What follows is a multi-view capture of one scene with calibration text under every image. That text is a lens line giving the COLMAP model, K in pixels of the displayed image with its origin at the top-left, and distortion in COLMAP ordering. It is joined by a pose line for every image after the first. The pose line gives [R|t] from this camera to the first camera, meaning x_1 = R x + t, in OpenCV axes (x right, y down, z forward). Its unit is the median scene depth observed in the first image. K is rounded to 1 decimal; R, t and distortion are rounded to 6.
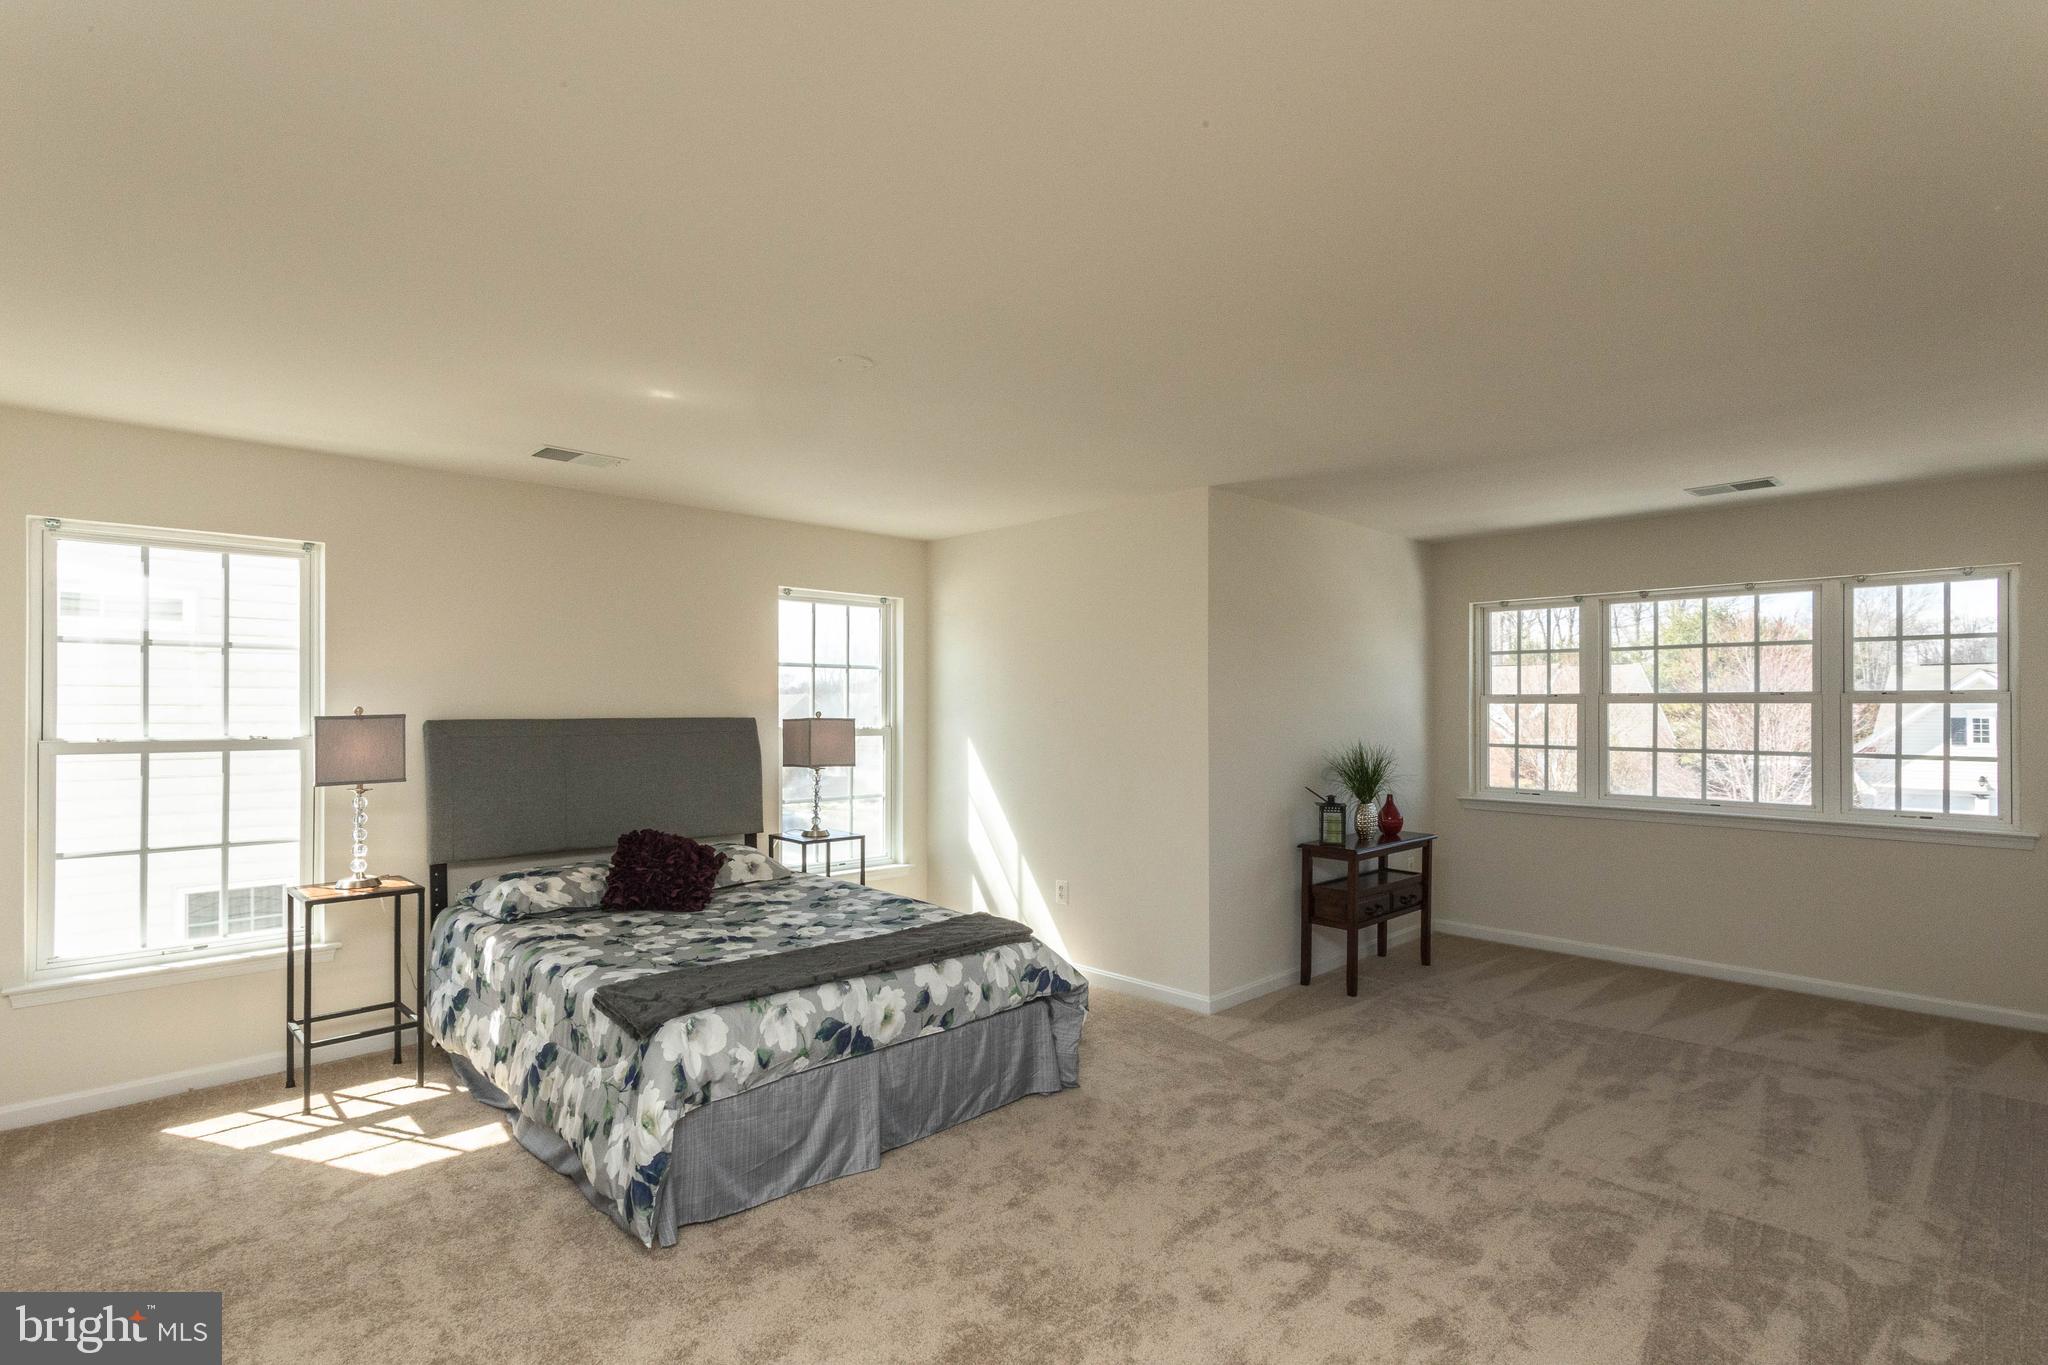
lens RADIAL K [[979.2, 0, 1011.3], [0, 979.2, 713.9], [0, 0, 1]] dist [0.009174, -0.002707]
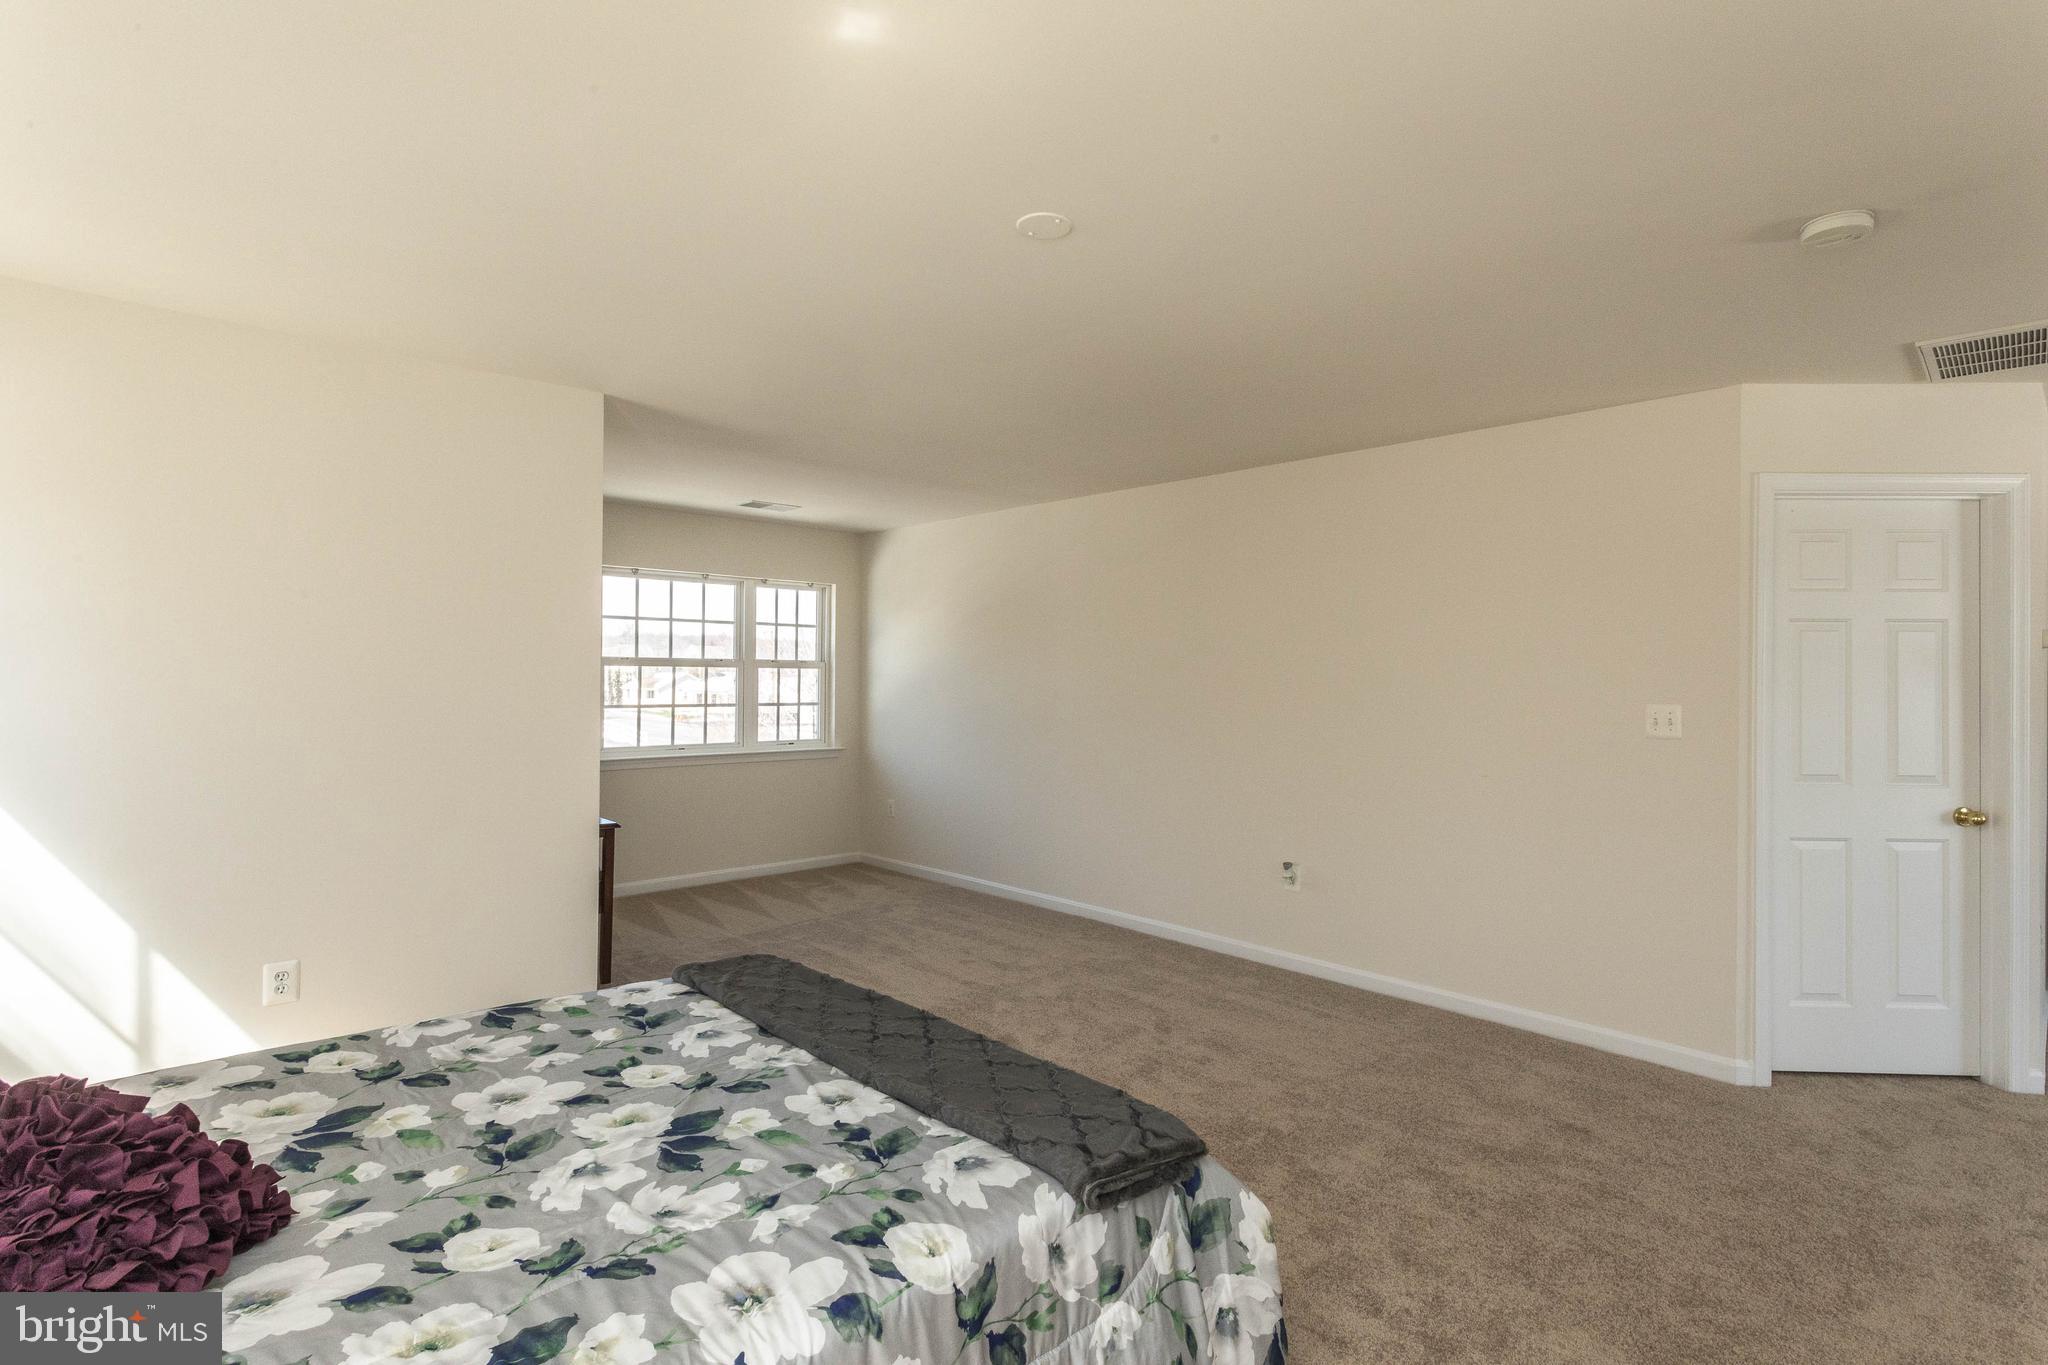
lens RADIAL K [[979.2, 0, 1030.5], [0, 979.2, 673.7], [0, 0, 1]] dist [0.009174, -0.002707]
pose [[0.020774, -0.000059, 0.999784, -0.551570], [-0.004513, 0.999990, 0.000153, -0.004416], [-0.999774, -0.004515, 0.020774, 0.570198]]
